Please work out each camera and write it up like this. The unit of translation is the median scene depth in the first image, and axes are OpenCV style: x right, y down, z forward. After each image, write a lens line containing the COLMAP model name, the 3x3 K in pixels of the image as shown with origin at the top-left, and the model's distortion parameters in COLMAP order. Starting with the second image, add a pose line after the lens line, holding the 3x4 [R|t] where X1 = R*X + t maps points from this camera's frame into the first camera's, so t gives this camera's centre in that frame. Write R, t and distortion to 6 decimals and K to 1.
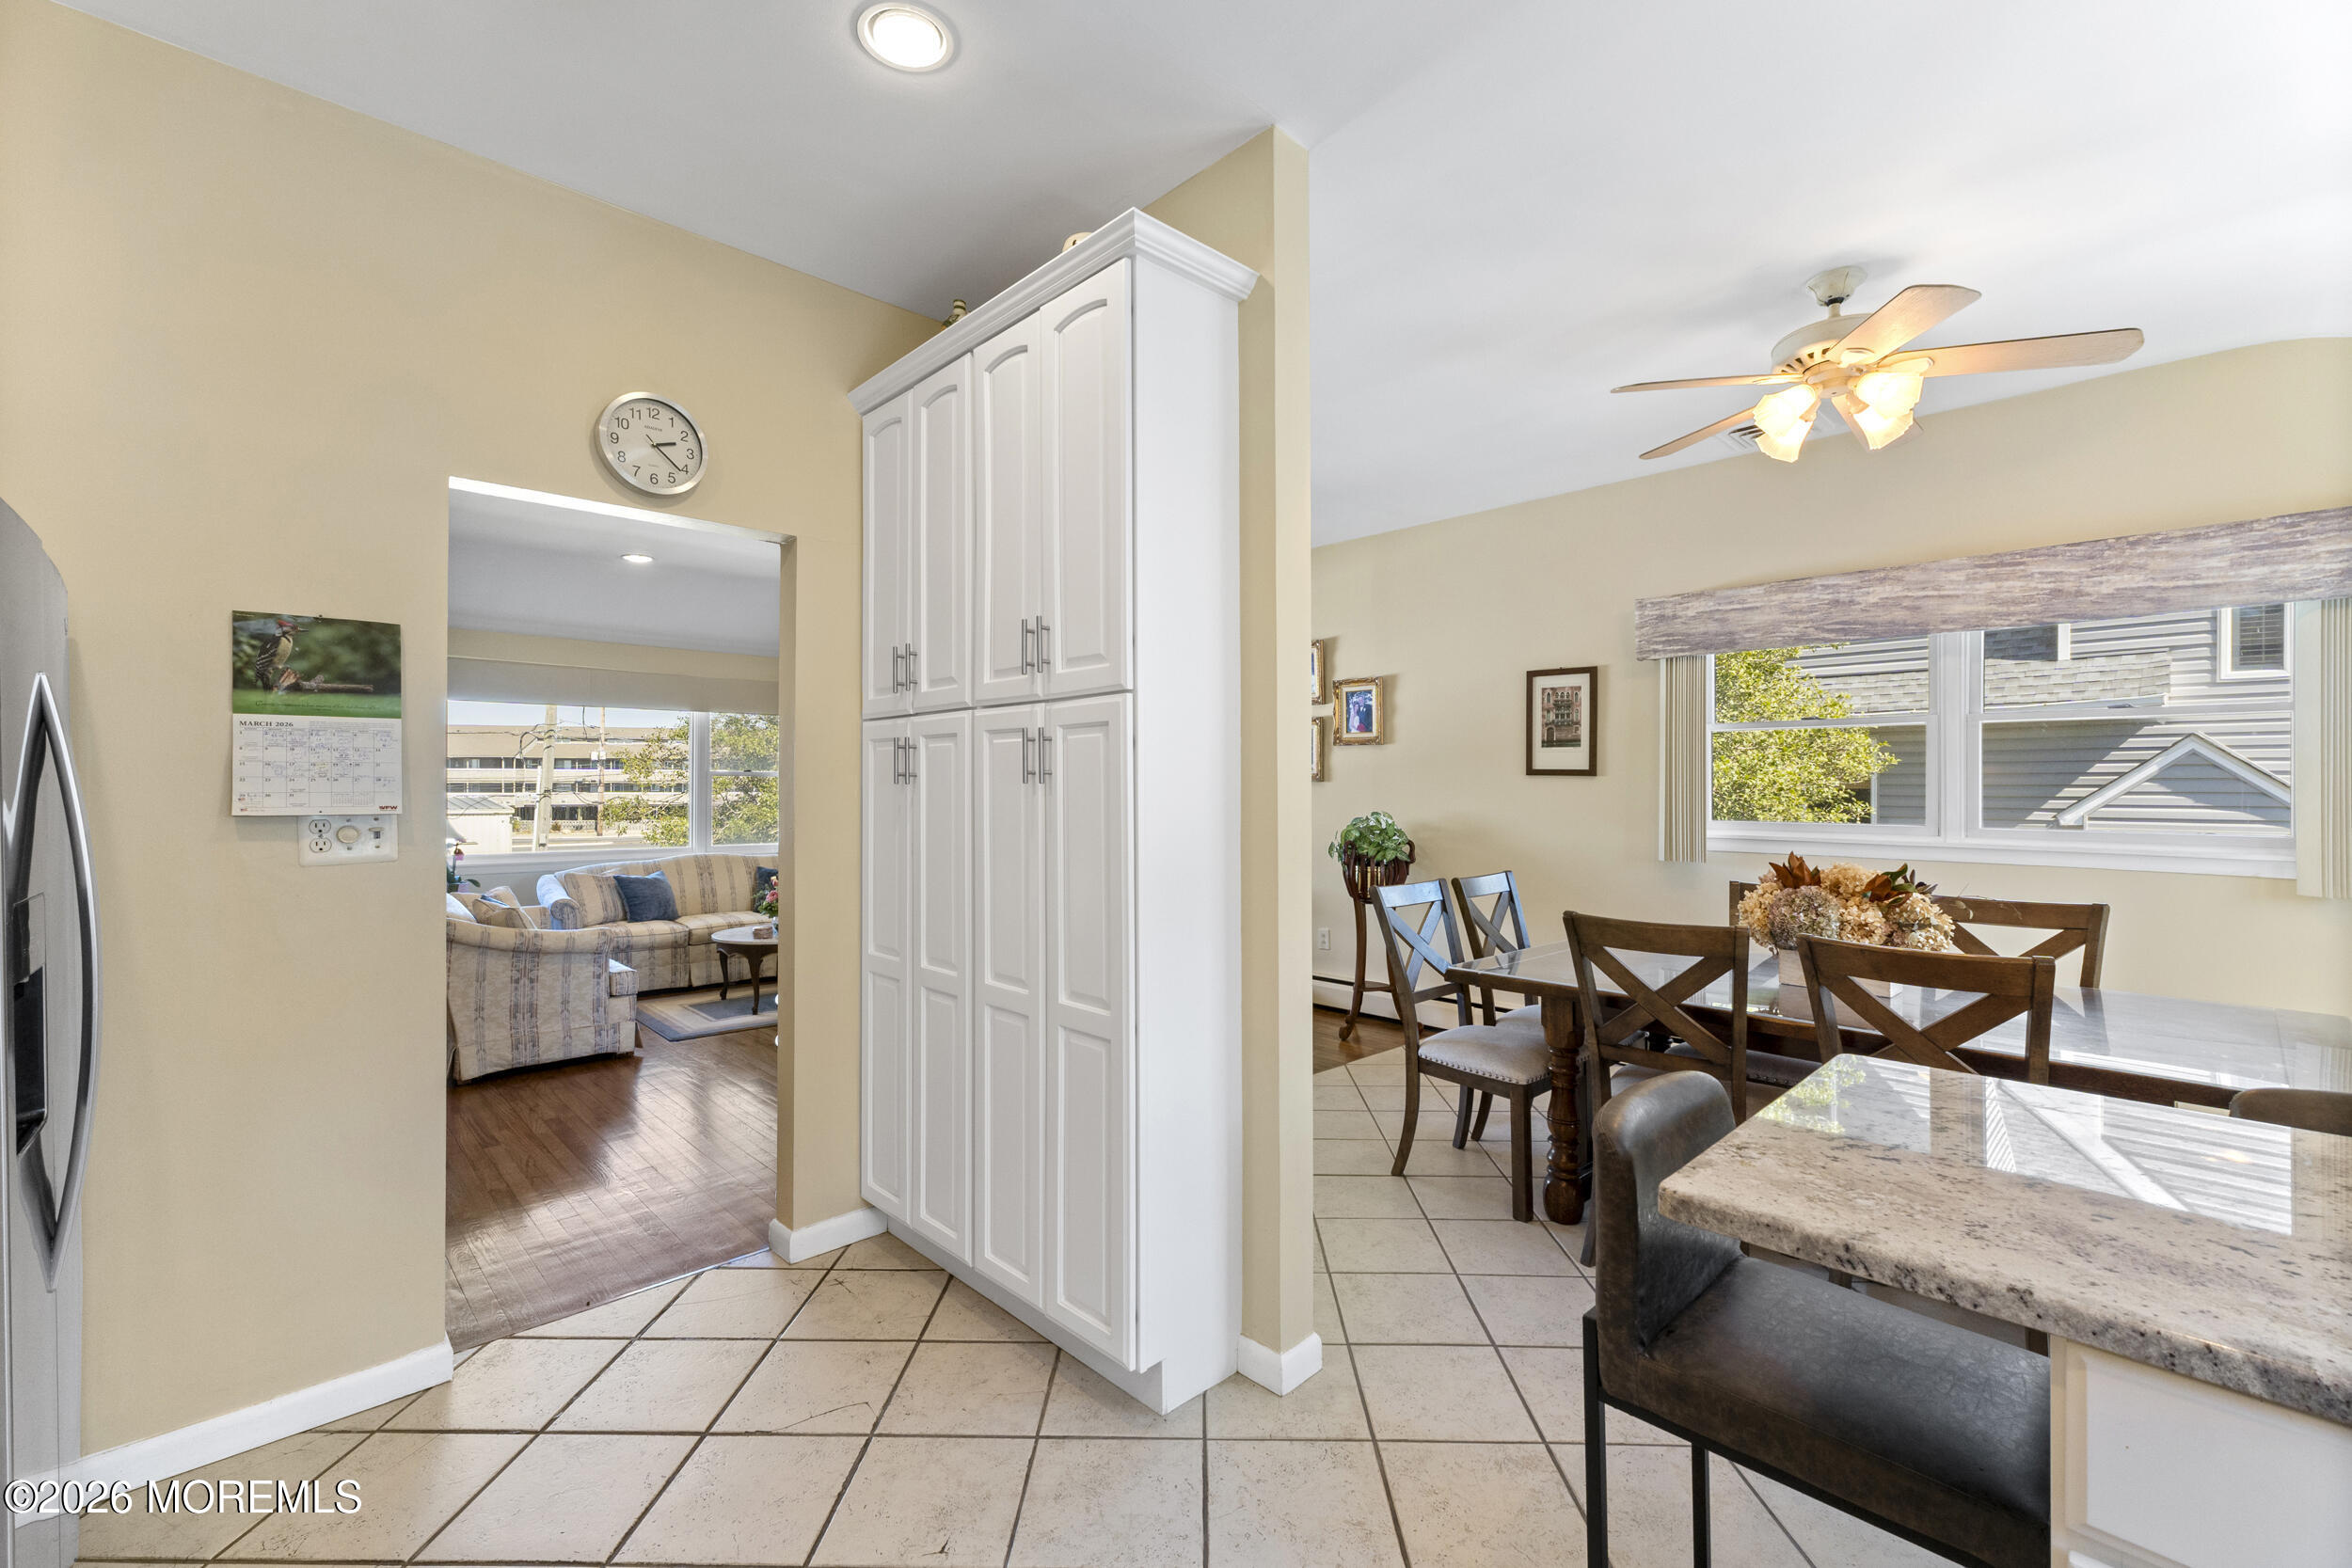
lens RADIAL K [[995.7, 0, 1180.7], [0, 995.7, 781.9], [0, 0, 1]] dist [0.007664, 0.000167]
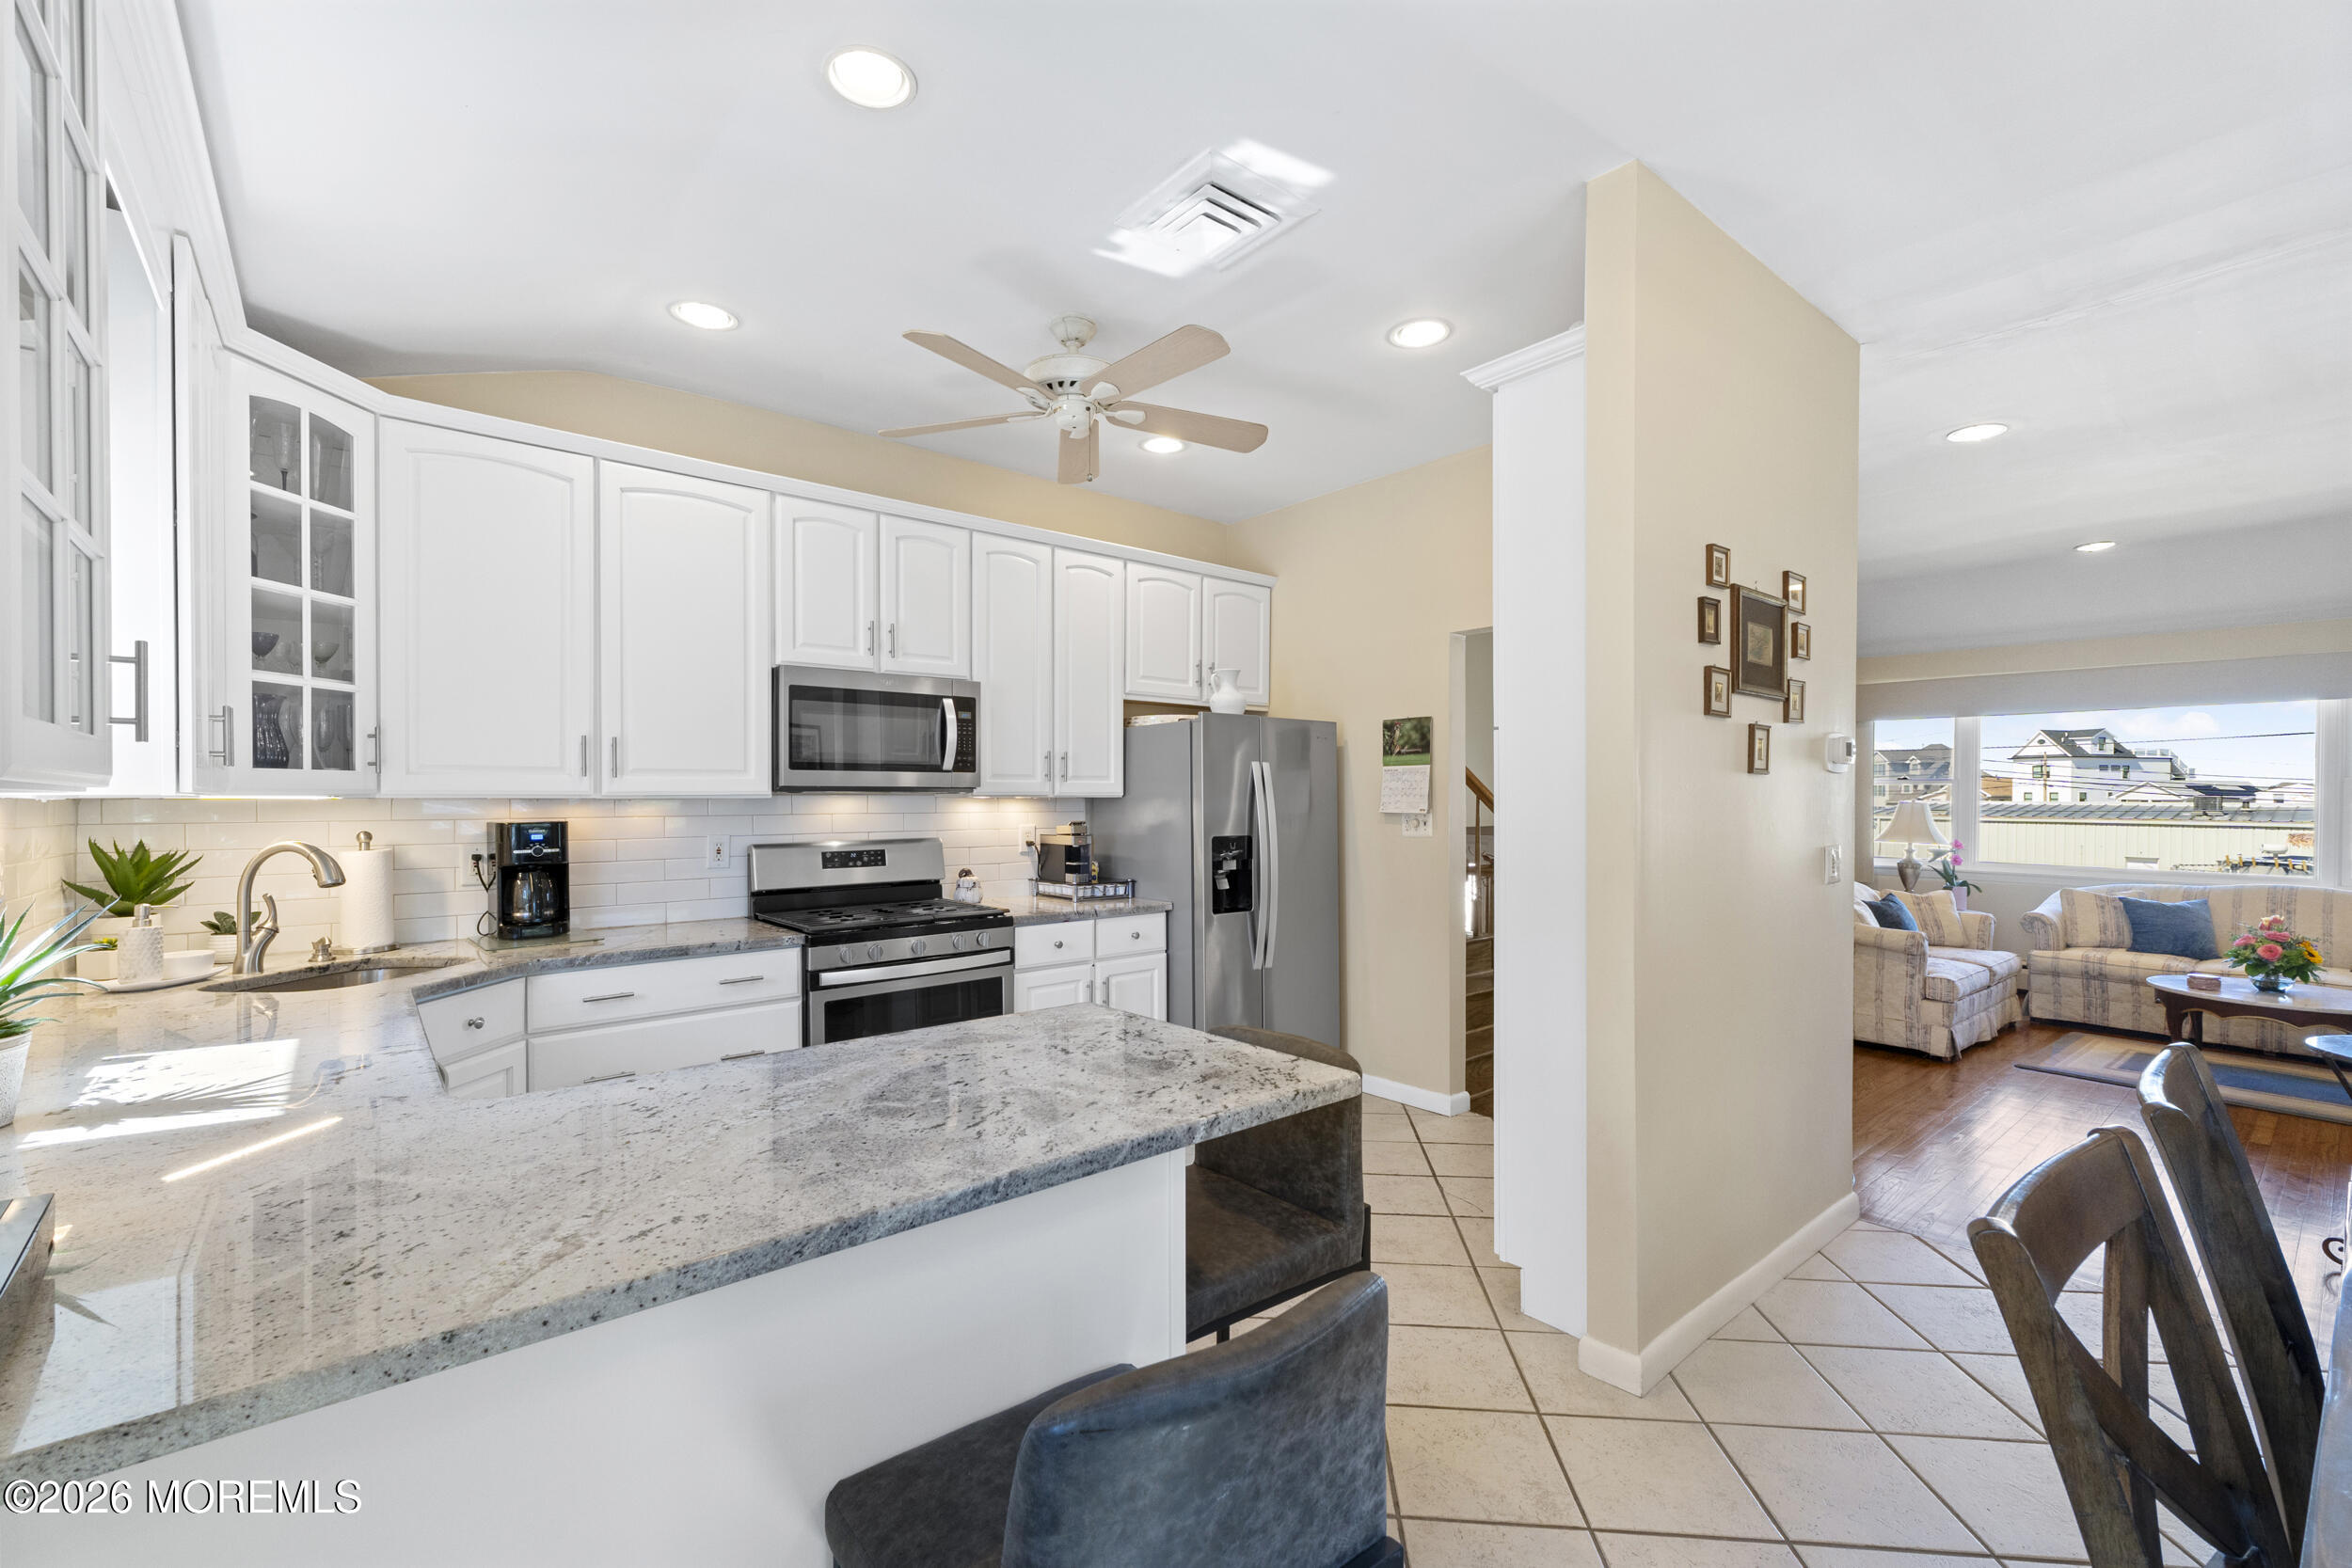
lens RADIAL K [[1001.0, 0, 1175.2], [0, 1001.0, 794.9], [0, 0, 1]] dist [0.012514, 0.000077]
pose [[-0.074205, 0.002150, -0.997241, 0.690307], [0.002779, 0.999994, 0.001949, -0.005180], [0.997239, -0.002627, -0.074210, 0.367401]]
